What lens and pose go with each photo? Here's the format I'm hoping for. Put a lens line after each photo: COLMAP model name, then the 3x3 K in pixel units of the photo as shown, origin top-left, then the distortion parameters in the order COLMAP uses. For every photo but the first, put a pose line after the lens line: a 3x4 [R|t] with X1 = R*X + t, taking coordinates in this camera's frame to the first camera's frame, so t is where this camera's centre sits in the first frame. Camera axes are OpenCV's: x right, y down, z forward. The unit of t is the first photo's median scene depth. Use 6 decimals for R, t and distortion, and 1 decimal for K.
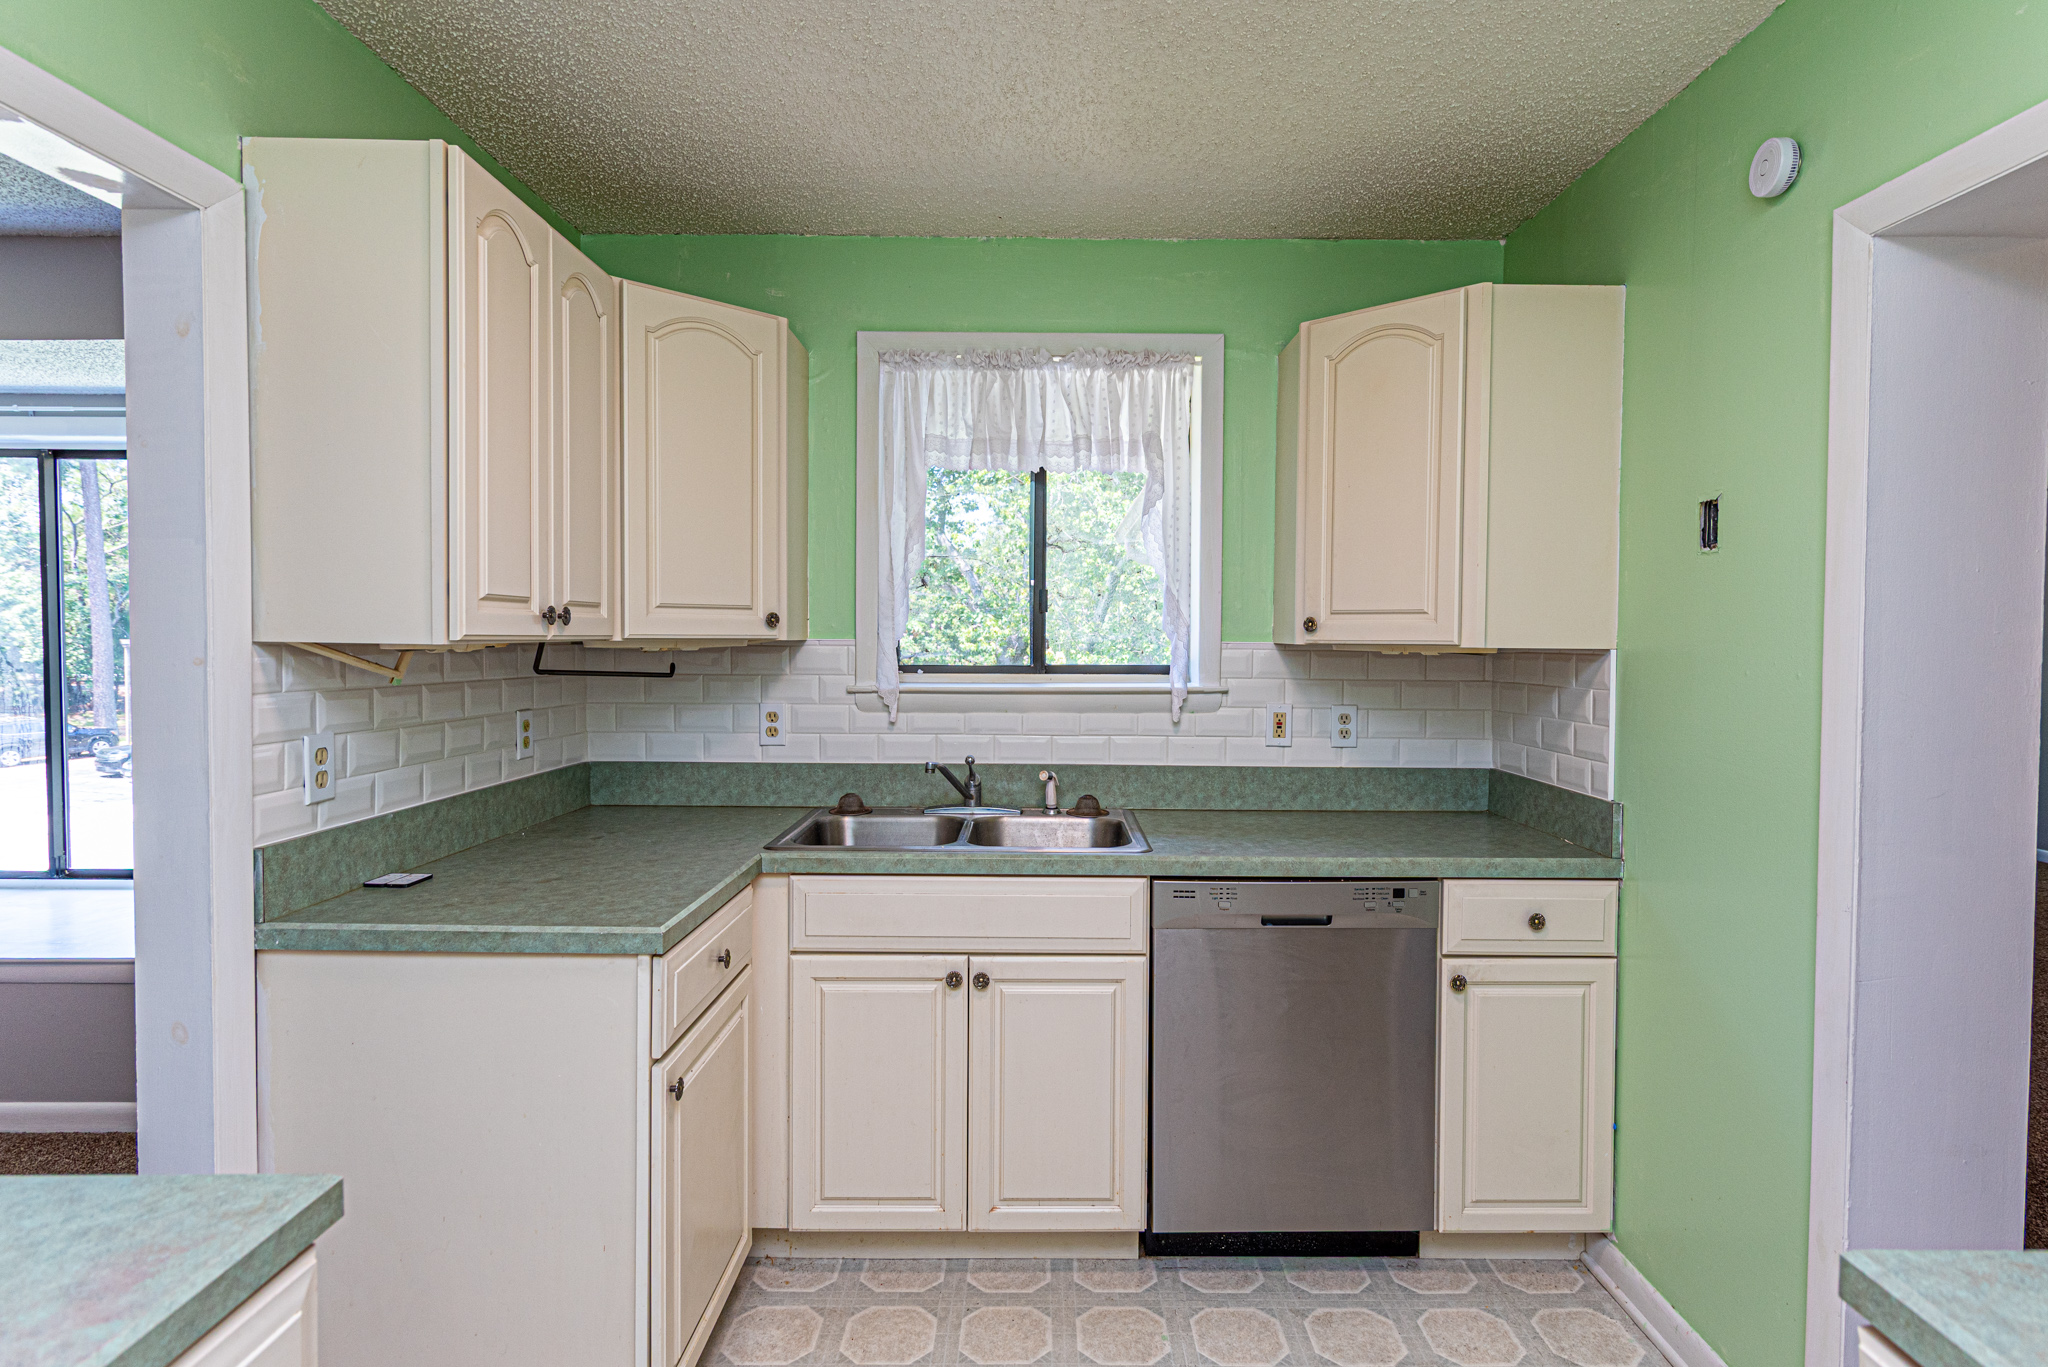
lens RADIAL K [[1046.9, 0, 1031.9], [0, 1046.9, 656.0], [0, 0, 1]] dist [0.004912, -0.001546]
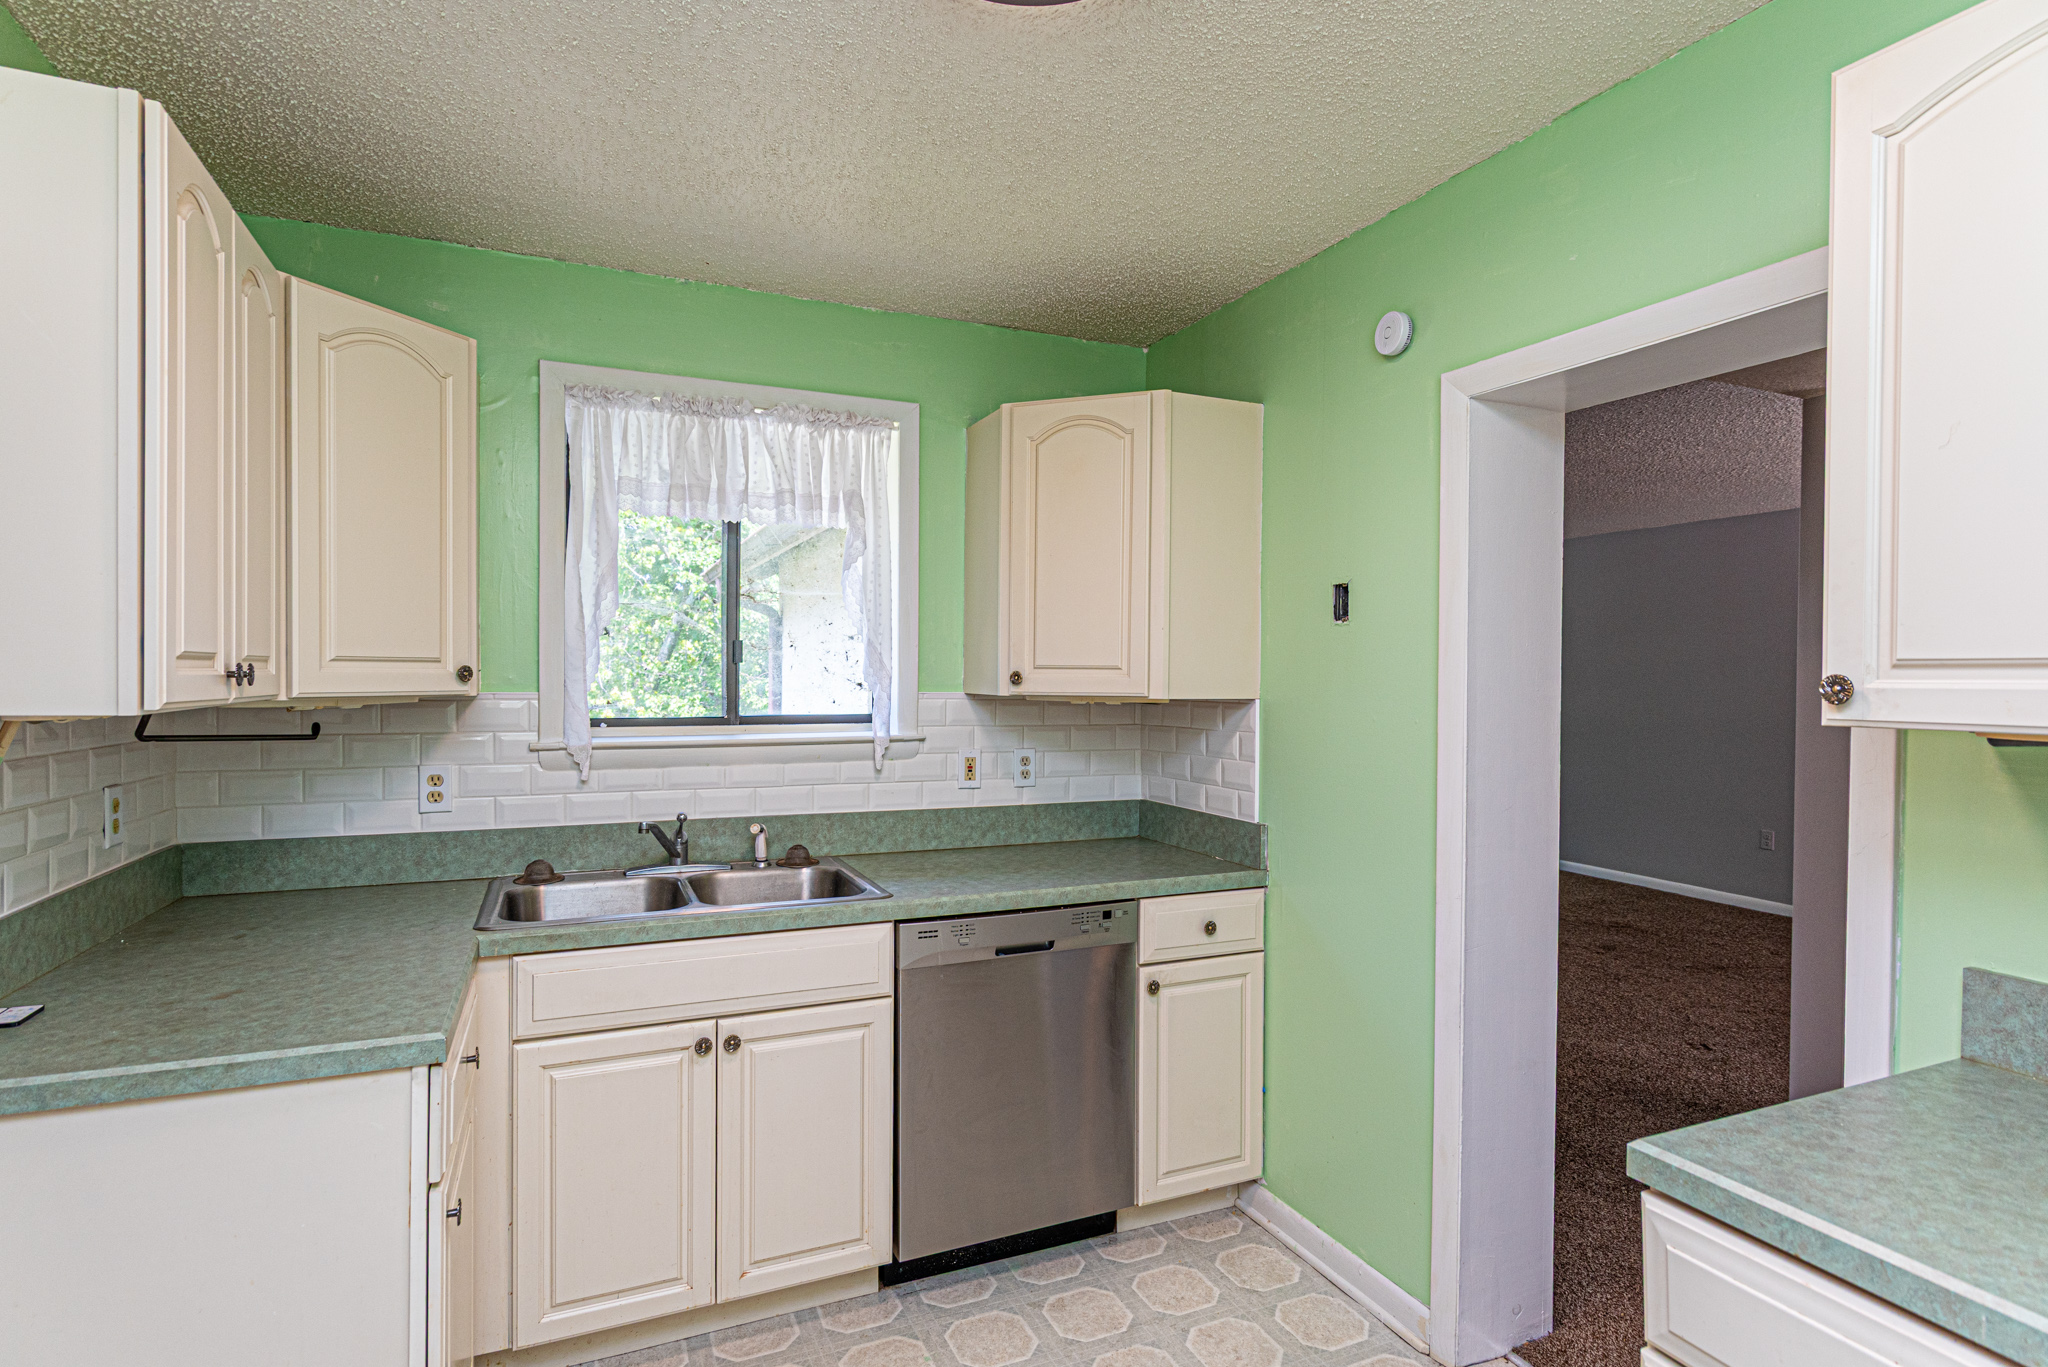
lens RADIAL K [[1016.9, 0, 1024.0], [0, 1016.9, 683.5], [0, 0, 1]] dist [0.003605, -0.000734]
pose [[0.921652, -0.003408, 0.388003, -0.158533], [0.007750, 0.999924, -0.009627, -0.015251], [-0.387941, 0.011880, 0.921608, 0.010541]]
